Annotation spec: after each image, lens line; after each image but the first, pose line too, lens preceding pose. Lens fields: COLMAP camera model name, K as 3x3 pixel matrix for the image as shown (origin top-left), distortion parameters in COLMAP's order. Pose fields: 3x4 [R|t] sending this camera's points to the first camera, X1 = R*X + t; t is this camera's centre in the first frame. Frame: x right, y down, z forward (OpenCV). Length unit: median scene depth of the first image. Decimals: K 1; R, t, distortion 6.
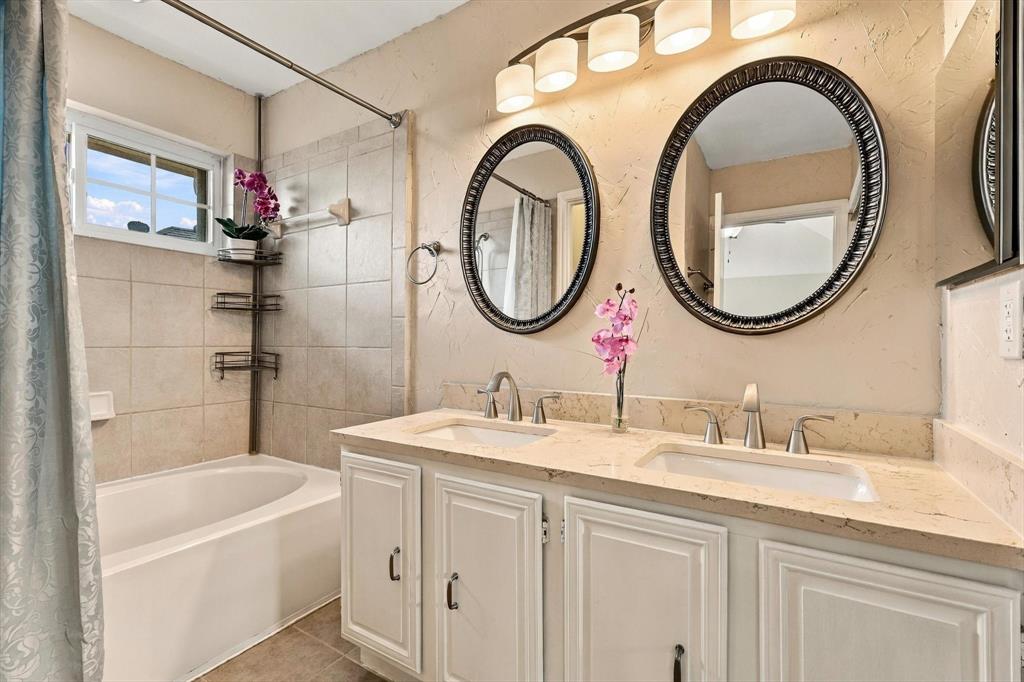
lens RADIAL K [[443.3, 0, 514.8], [0, 443.3, 358.0], [0, 0, 1]] dist [-0.044428, 0.000468]
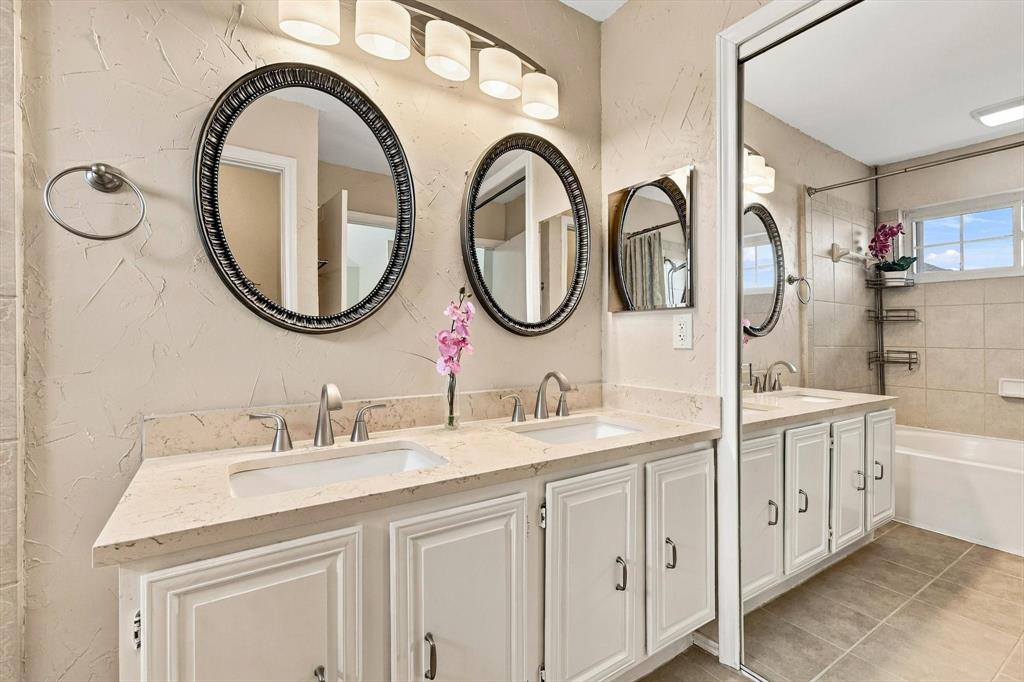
lens RADIAL K [[457.9, 0, 512.0], [0, 457.9, 341.0], [0, 0, 1]] dist [0.000567, -0.000302]
pose [[0.411878, -0.004428, 0.911228, -0.667519], [0.037989, 0.999202, -0.012316, -0.021213], [-0.910447, 0.039689, 0.411718, 0.411350]]
